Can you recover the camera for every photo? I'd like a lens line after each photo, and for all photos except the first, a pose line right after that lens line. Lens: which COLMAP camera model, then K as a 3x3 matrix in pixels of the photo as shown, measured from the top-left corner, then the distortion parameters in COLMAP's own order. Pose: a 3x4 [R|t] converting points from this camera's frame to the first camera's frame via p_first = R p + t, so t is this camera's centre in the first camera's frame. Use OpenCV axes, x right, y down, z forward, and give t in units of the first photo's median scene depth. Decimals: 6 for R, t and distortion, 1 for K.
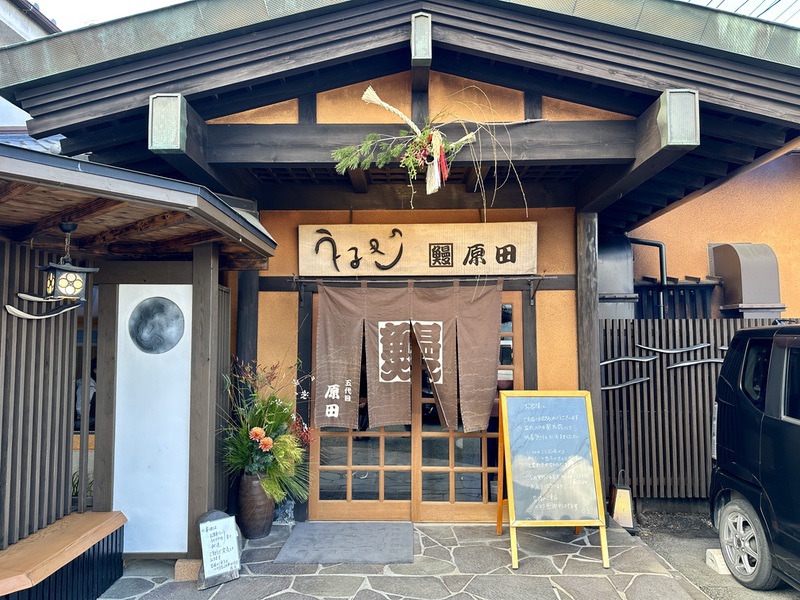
lens RADIAL K [[558.9, 0, 400.2], [0, 558.9, 288.3], [0, 0, 1]] dist [0.034099, -0.001402]
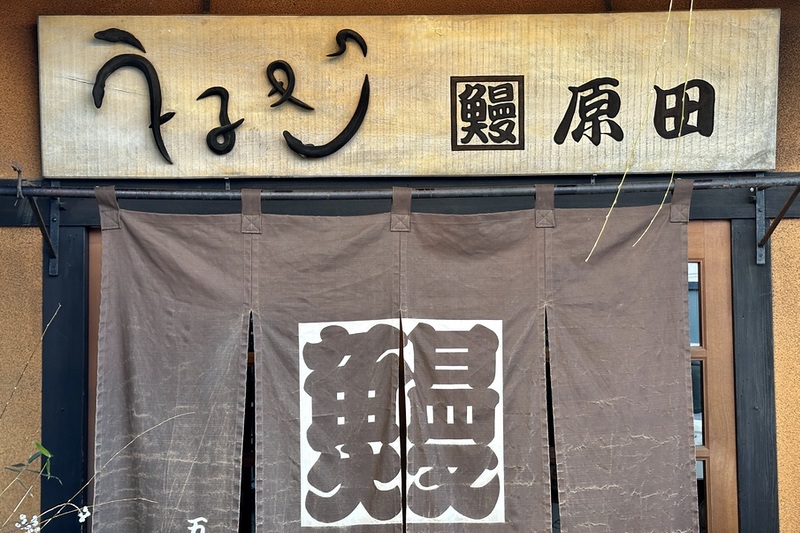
lens RADIAL K [[1123.7, 0, 403.0], [0, 1123.7, 255.4], [0, 0, 1]] dist [0.104049, -0.049562]
pose [[0.997790, -0.008190, 0.065936, -0.020214], [0.006082, 0.999466, 0.032109, 0.002230], [-0.066164, -0.031637, 0.997307, 0.350605]]
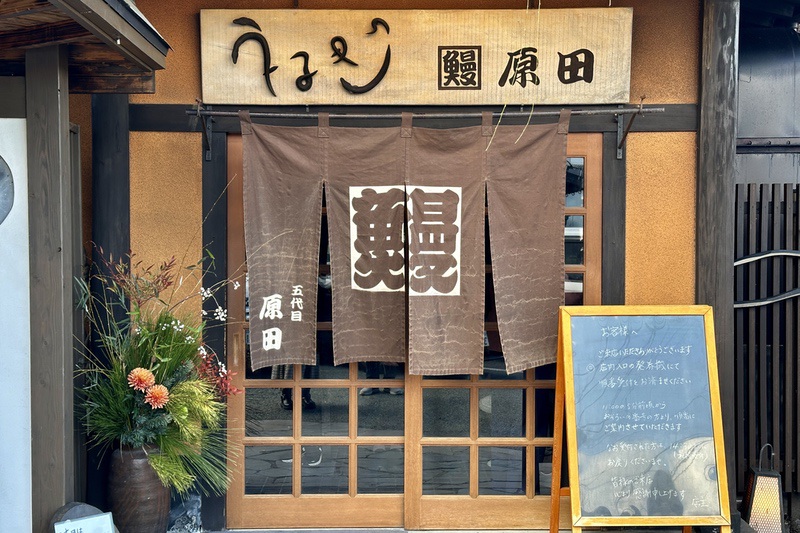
lens RADIAL K [[1123.7, 0, 403.0], [0, 1123.7, 255.4], [0, 0, 1]] dist [0.104049, -0.049562]
pose [[0.999279, 0.000800, 0.037965, -0.025761], [-0.005129, 0.993458, 0.114084, -0.001684], [-0.037625, -0.114197, 0.992745, -0.133059]]
